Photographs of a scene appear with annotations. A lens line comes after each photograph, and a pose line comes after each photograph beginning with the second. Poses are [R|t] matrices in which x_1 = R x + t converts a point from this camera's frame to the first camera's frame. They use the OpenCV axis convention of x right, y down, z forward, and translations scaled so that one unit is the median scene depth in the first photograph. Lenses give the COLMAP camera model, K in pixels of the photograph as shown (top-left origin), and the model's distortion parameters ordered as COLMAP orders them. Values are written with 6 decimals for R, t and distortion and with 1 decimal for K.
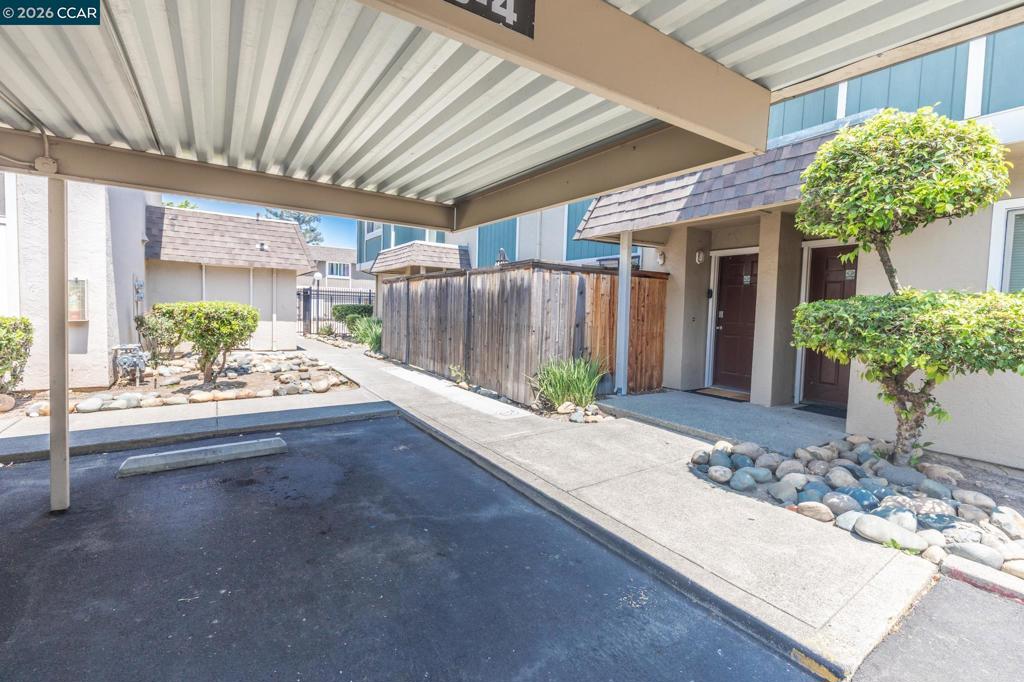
lens RADIAL K [[460.4, 0, 513.6], [0, 460.4, 329.1], [0, 0, 1]] dist [0.000244, 0.000018]
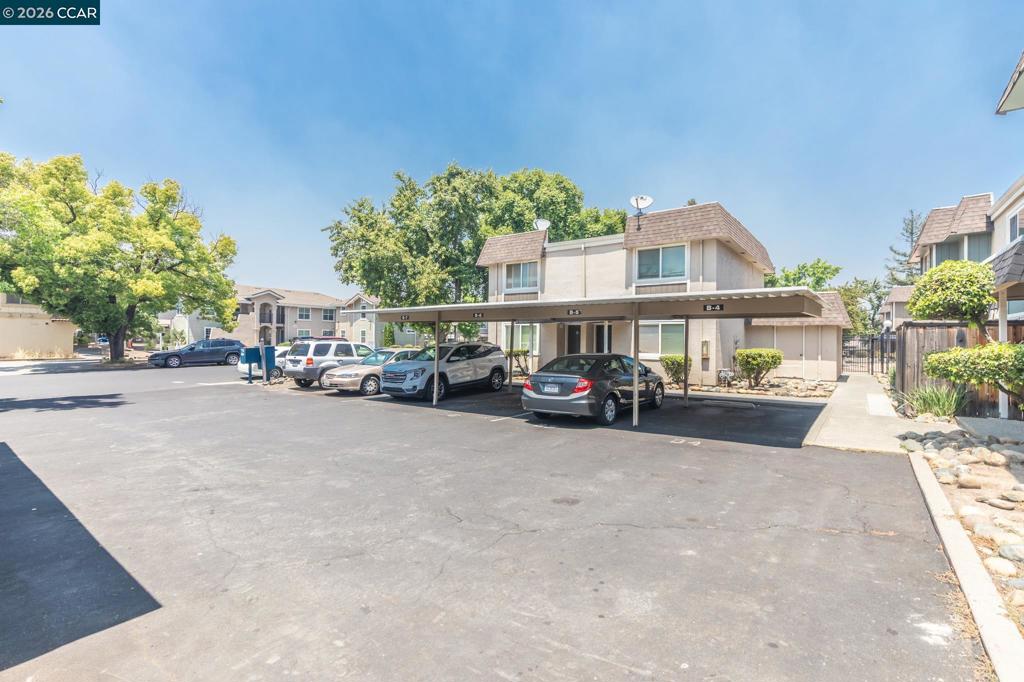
lens RADIAL K [[467.7, 0, 540.1], [0, 467.7, 341.2], [0, 0, 1]] dist [0.000012, 0.000021]
pose [[0.376573, -0.023985, -0.926076, 0.951498], [-0.036582, 0.998500, -0.040736, 0.026723], [0.925664, 0.049218, 0.375131, -0.702754]]
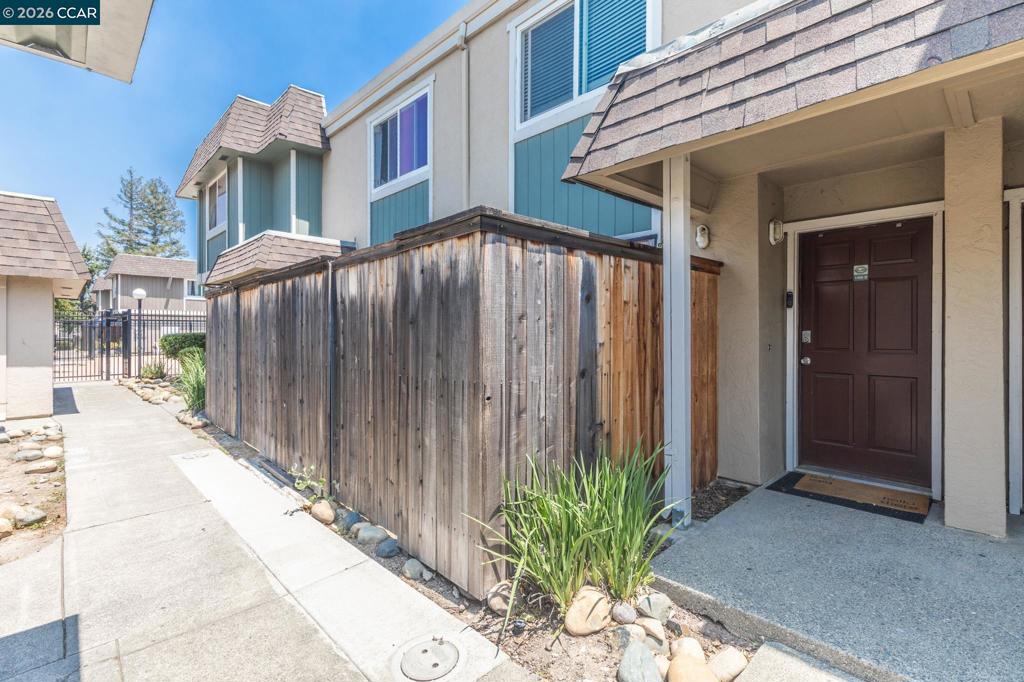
lens RADIAL K [[485.1, 0, 507.6], [0, 485.1, 335.1], [0, 0, 1]] dist [0.000948, 0.000057]
pose [[0.985548, -0.028159, 0.167040, -0.005314], [0.033884, 0.998929, -0.031520, -0.030925], [-0.165973, 0.036724, 0.985446, 0.540697]]
